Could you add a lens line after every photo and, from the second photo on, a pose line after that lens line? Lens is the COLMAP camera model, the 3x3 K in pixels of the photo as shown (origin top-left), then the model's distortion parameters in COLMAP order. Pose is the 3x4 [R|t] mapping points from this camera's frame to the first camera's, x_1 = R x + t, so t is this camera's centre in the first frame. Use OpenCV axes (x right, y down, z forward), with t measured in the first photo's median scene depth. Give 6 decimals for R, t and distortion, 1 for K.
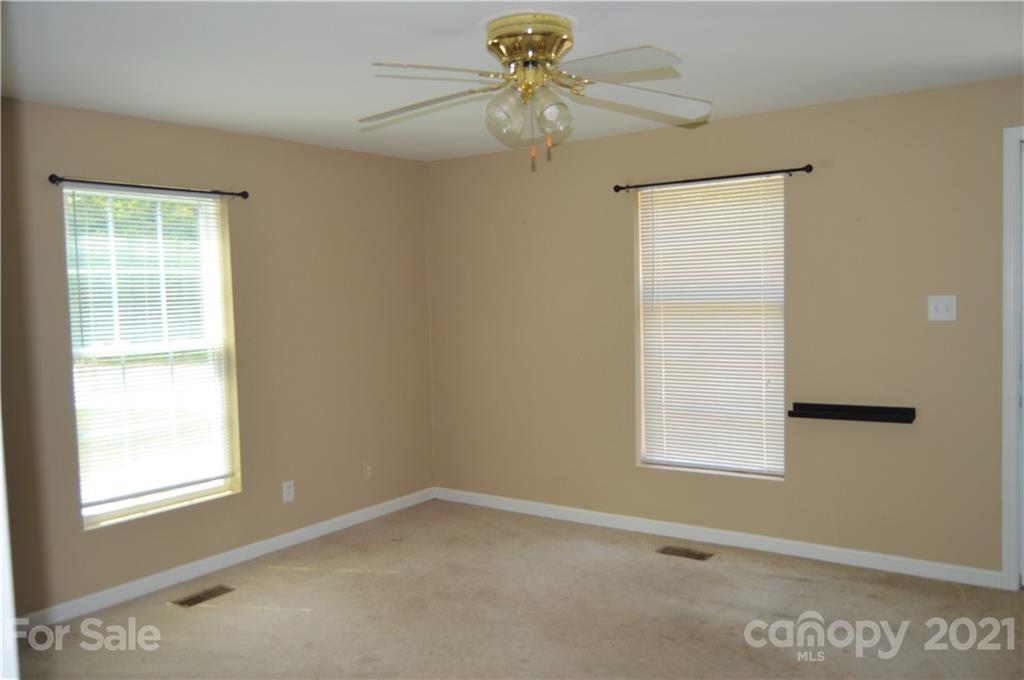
lens RADIAL K [[845.8, 0, 518.4], [0, 845.8, 338.1], [0, 0, 1]] dist [0.004759, 0.006452]
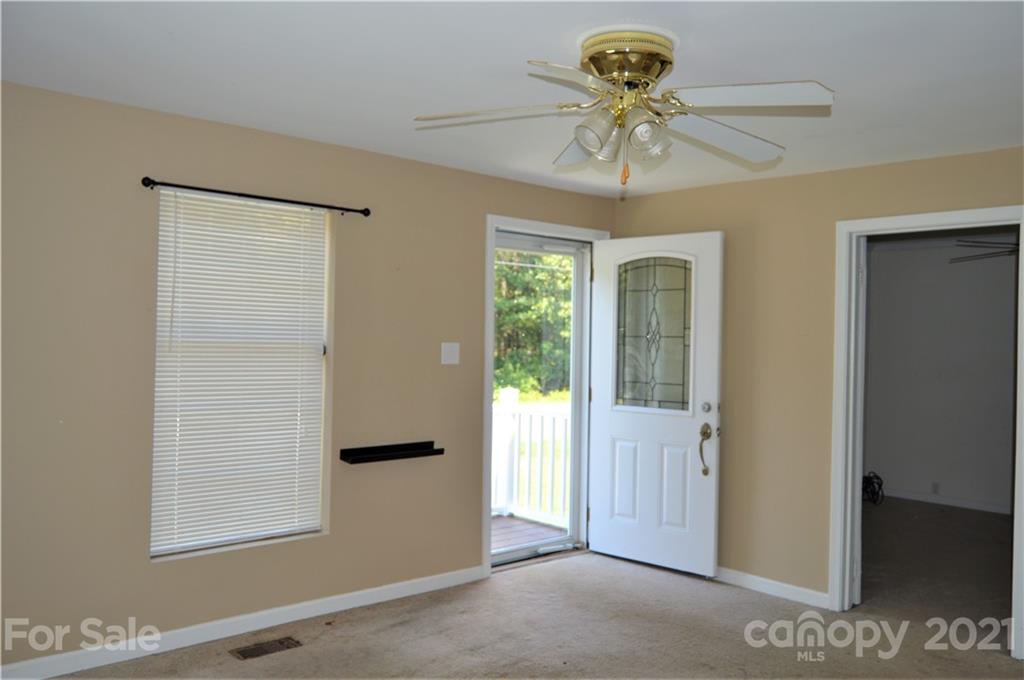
lens RADIAL K [[845.8, 0, 519.1], [0, 845.8, 342.3], [0, 0, 1]] dist [0.004759, 0.006452]
pose [[0.213693, 0.038133, 0.976156, -0.574718], [0.031381, 0.998454, -0.045874, 0.005692], [-0.976397, 0.040435, 0.212166, 0.595125]]
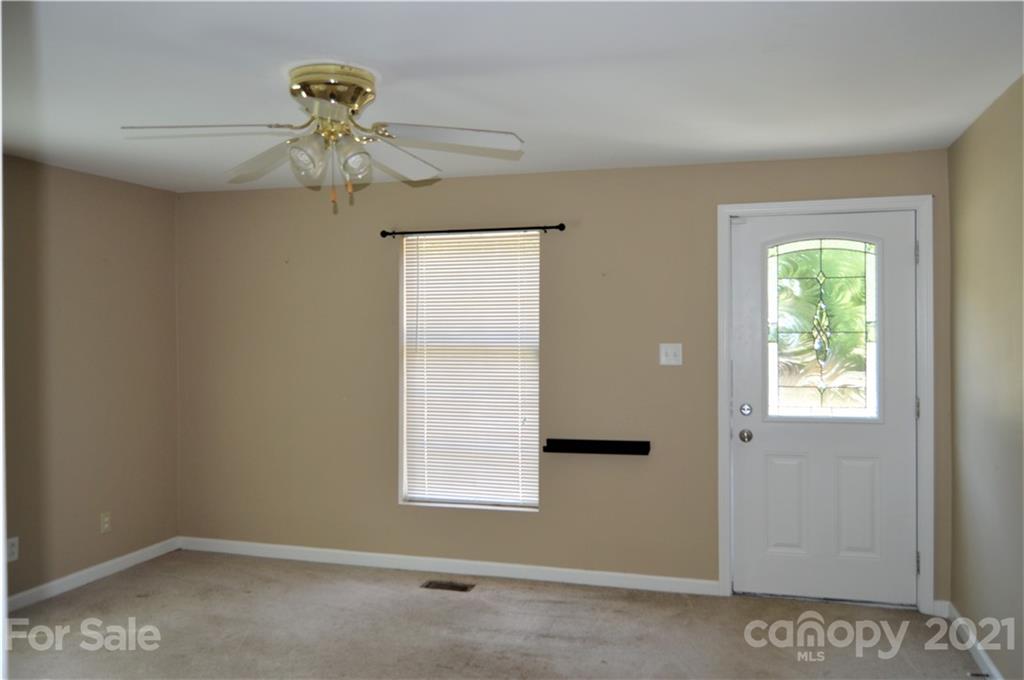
lens RADIAL K [[845.8, 0, 509.6], [0, 845.8, 336.0], [0, 0, 1]] dist [0.004759, 0.006452]
pose [[0.946492, 0.021935, 0.321981, -0.074884], [-0.005230, 0.998599, -0.052654, 0.001688], [-0.322685, 0.048153, 0.945281, -0.022433]]
